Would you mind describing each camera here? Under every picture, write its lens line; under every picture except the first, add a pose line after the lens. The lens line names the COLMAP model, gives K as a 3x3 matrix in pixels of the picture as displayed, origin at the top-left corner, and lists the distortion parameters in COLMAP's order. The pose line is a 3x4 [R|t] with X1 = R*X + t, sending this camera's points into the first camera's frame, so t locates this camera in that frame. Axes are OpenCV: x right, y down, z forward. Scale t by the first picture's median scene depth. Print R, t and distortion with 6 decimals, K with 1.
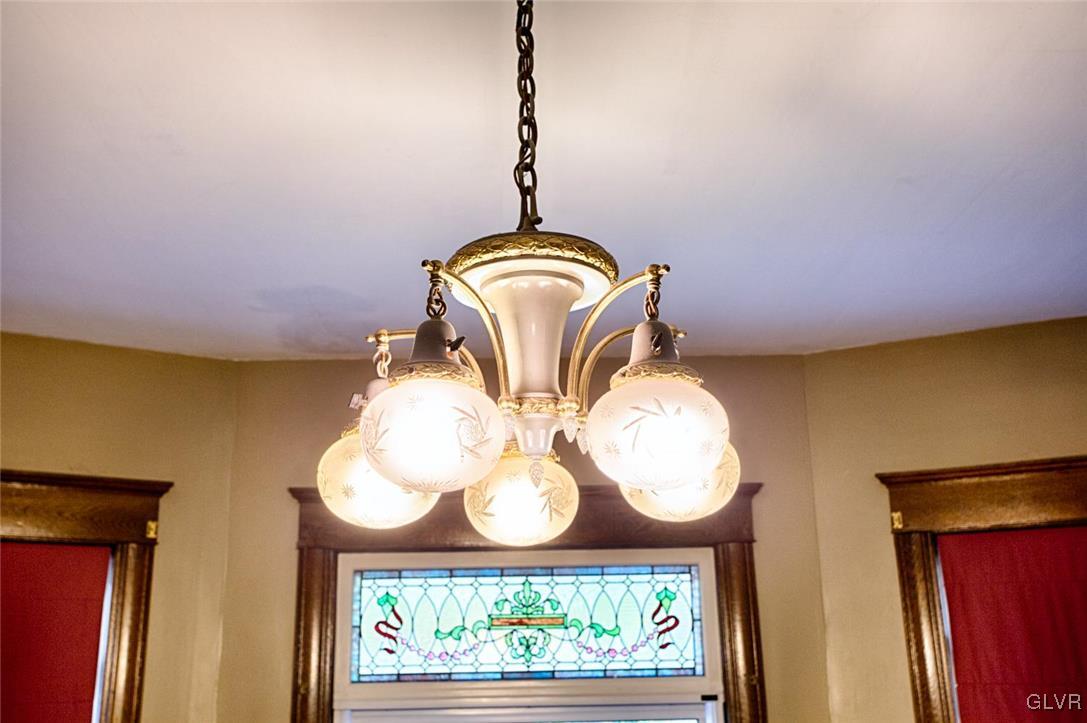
lens RADIAL K [[1175.5, 0, 543.5], [0, 1175.5, 361.5], [0, 0, 1]] dist [0.011912, 0.002059]
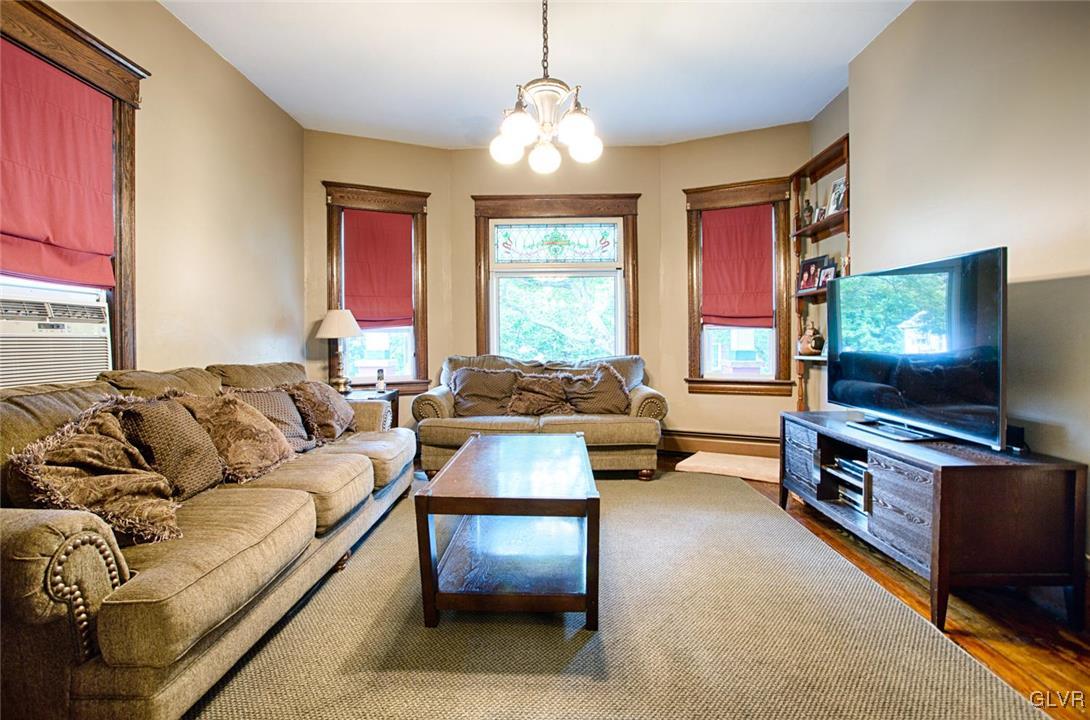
lens RADIAL K [[537.9, 0, 540.5], [0, 537.9, 349.5], [0, 0, 1]] dist [-0.070893, 0.035028]
pose [[0.998059, 0.012060, -0.061097, 0.032154], [0.006948, 0.953380, 0.301691, 0.075901], [0.061887, -0.301530, 0.951446, -0.321050]]
